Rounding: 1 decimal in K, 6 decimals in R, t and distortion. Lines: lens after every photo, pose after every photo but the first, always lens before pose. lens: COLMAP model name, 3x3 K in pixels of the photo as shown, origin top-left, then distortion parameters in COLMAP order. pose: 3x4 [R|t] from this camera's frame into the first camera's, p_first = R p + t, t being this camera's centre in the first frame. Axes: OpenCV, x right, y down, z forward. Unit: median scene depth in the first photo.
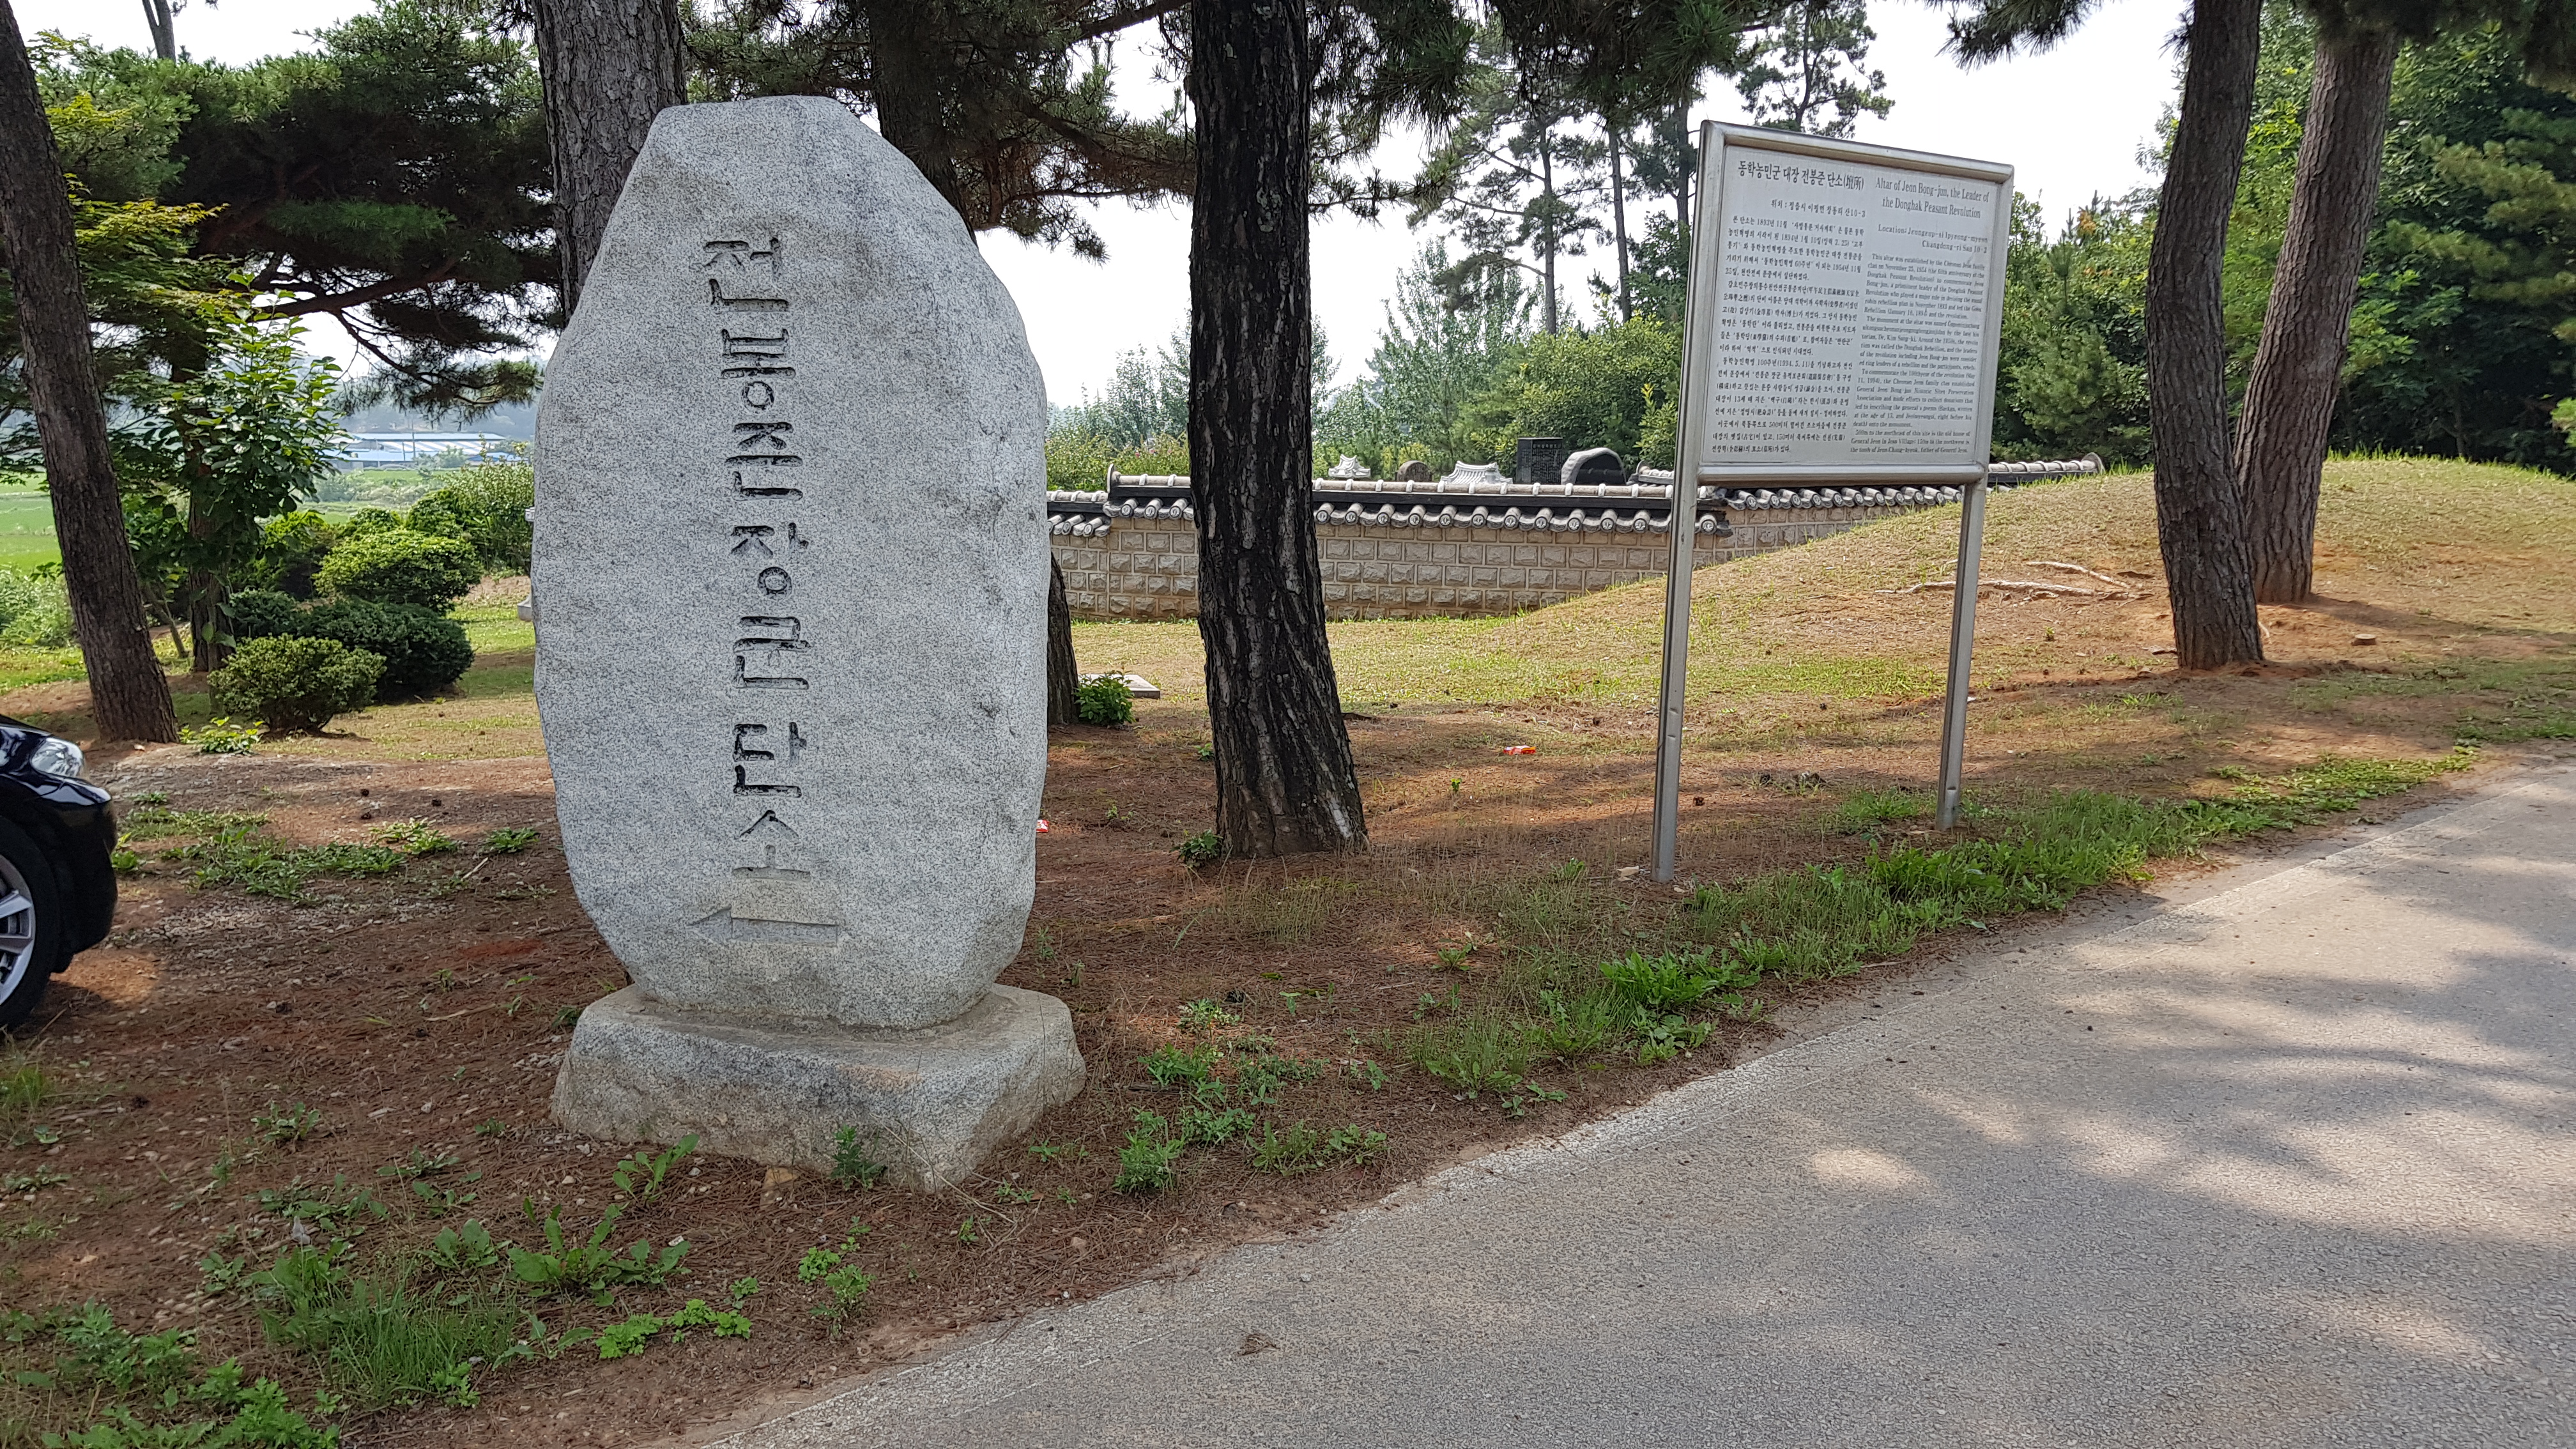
lens RADIAL K [[2017.7, 0, 1257.4], [0, 2017.7, 686.1], [0, 0, 1]] dist [0.083939, -0.147743]
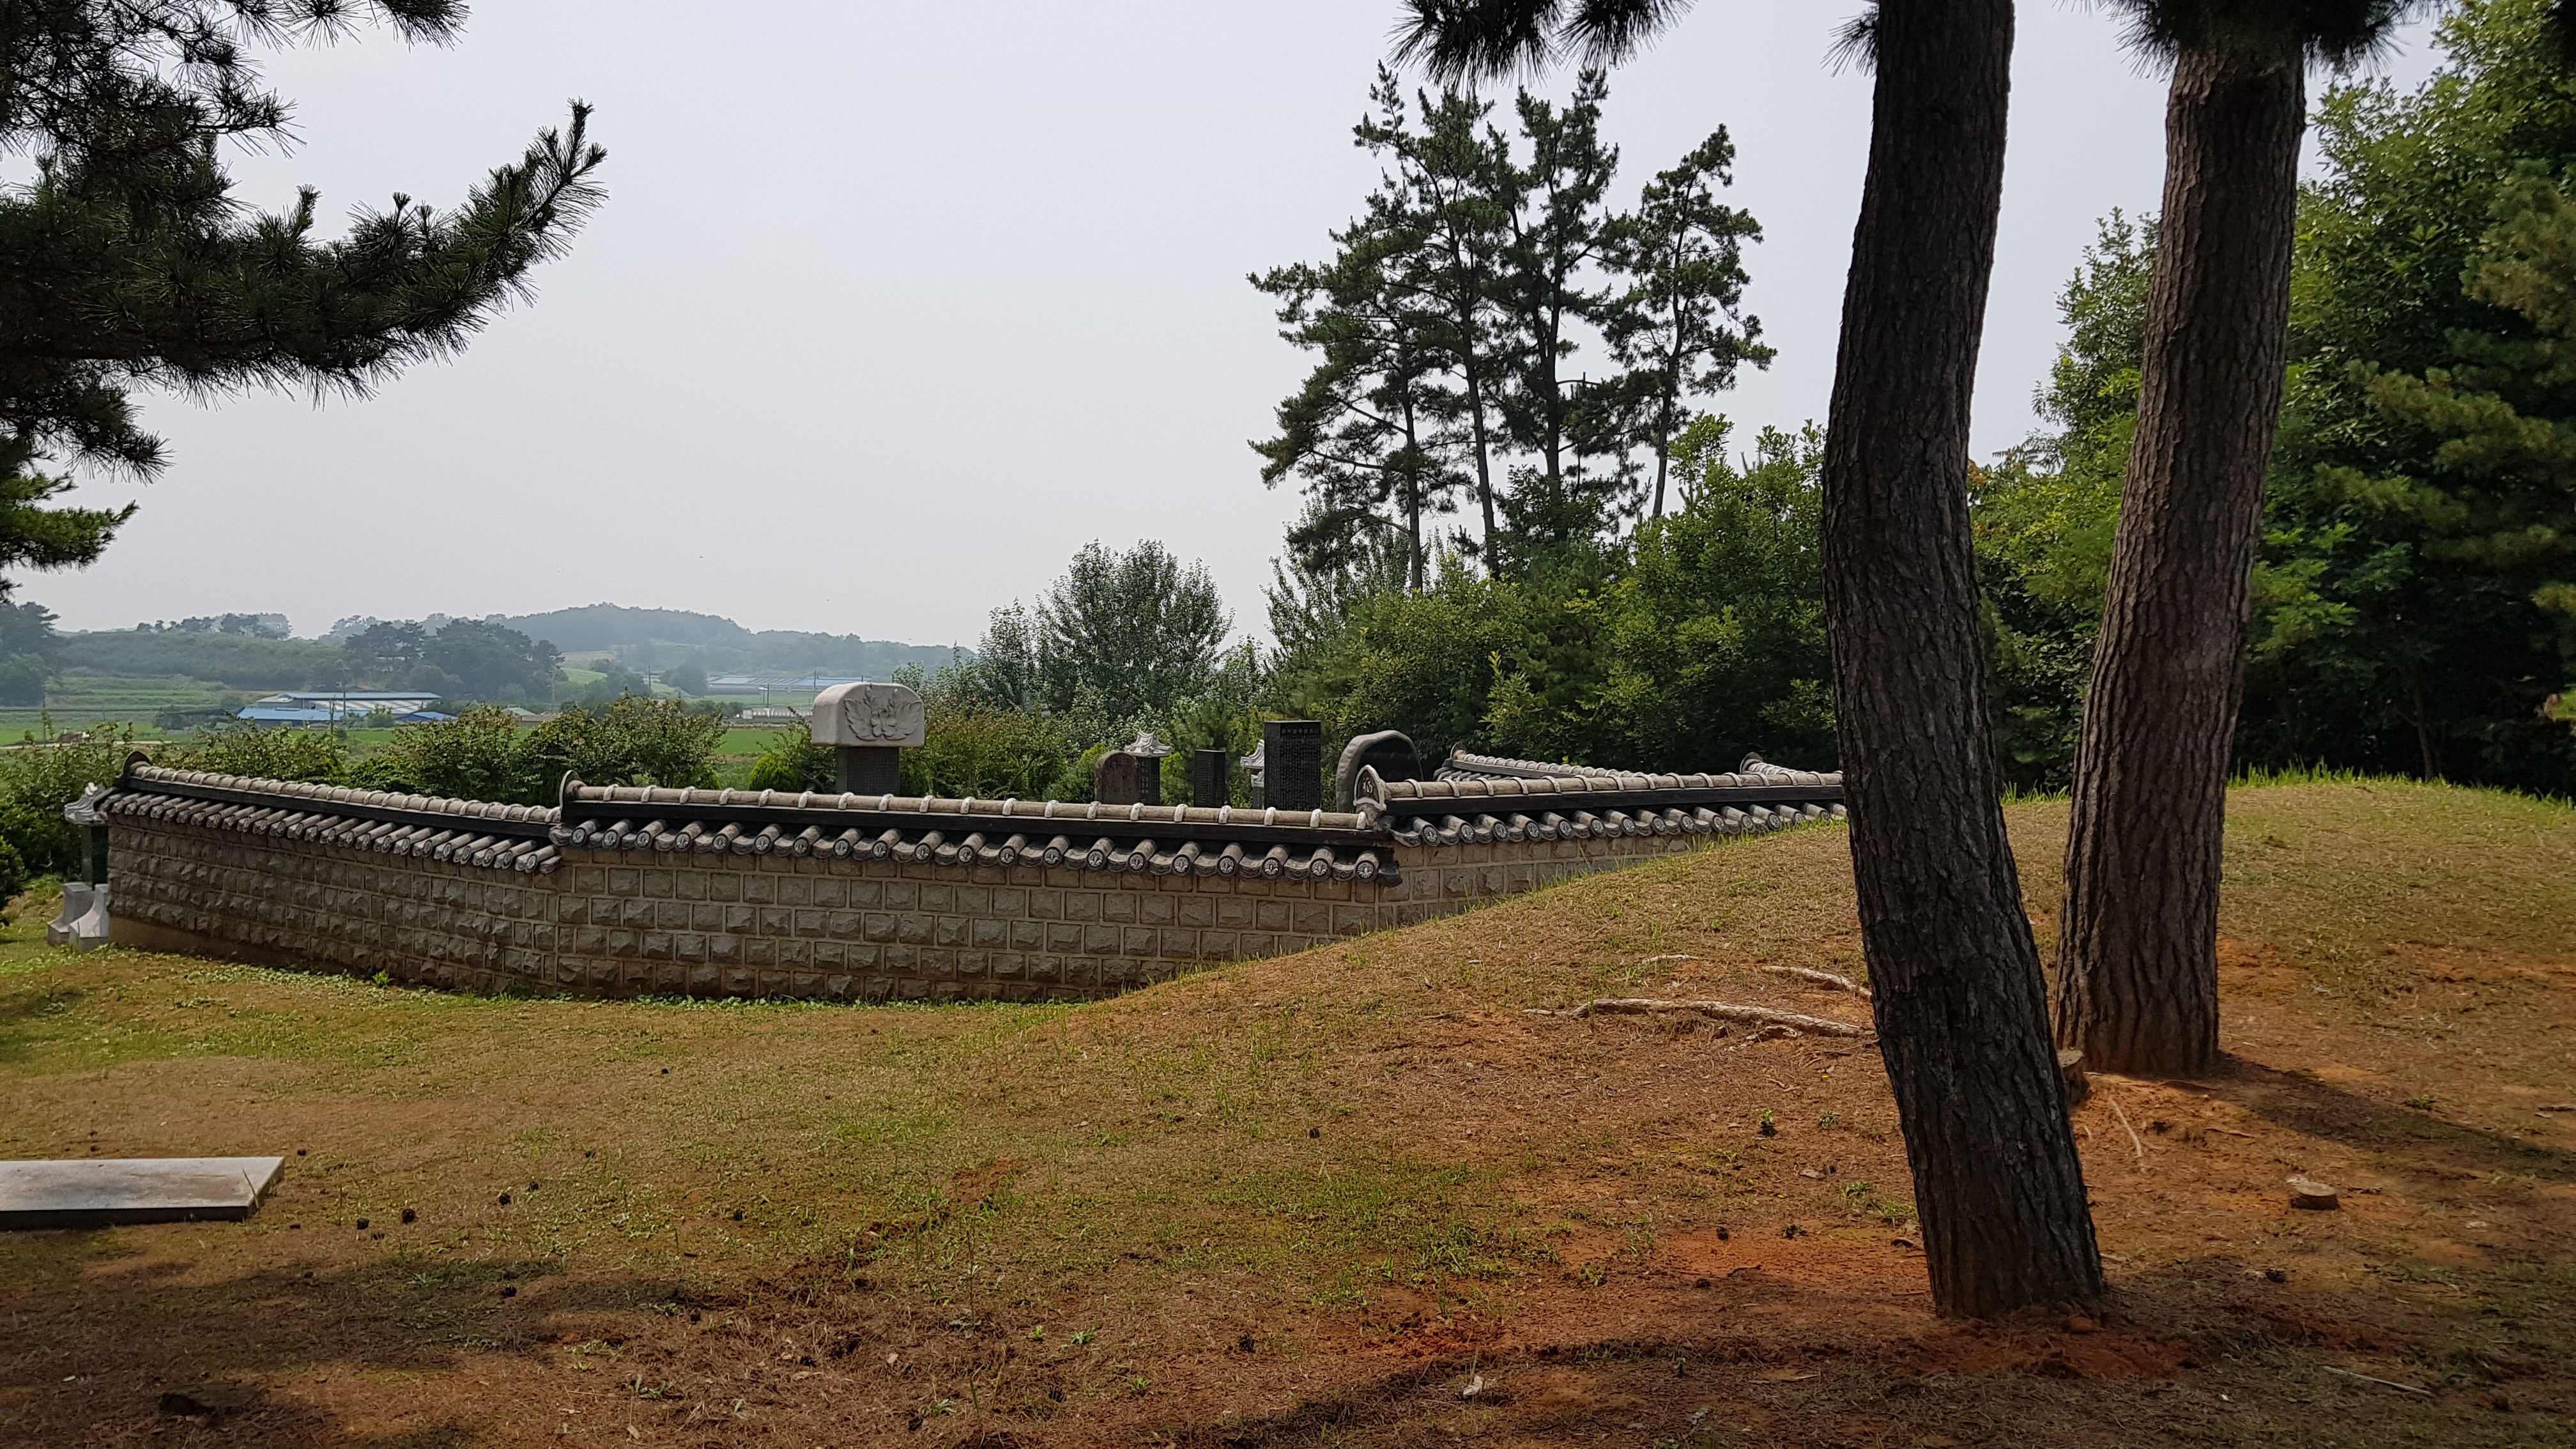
lens RADIAL K [[1968.3, 0, 1255.0], [0, 1968.3, 666.4], [0, 0, 1]] dist [0.080358, -0.179955]
pose [[0.999983, 0.003078, 0.005027, 0.165828], [-0.002369, 0.990808, -0.135251, -0.052060], [-0.005397, 0.135237, 0.990799, 0.297517]]
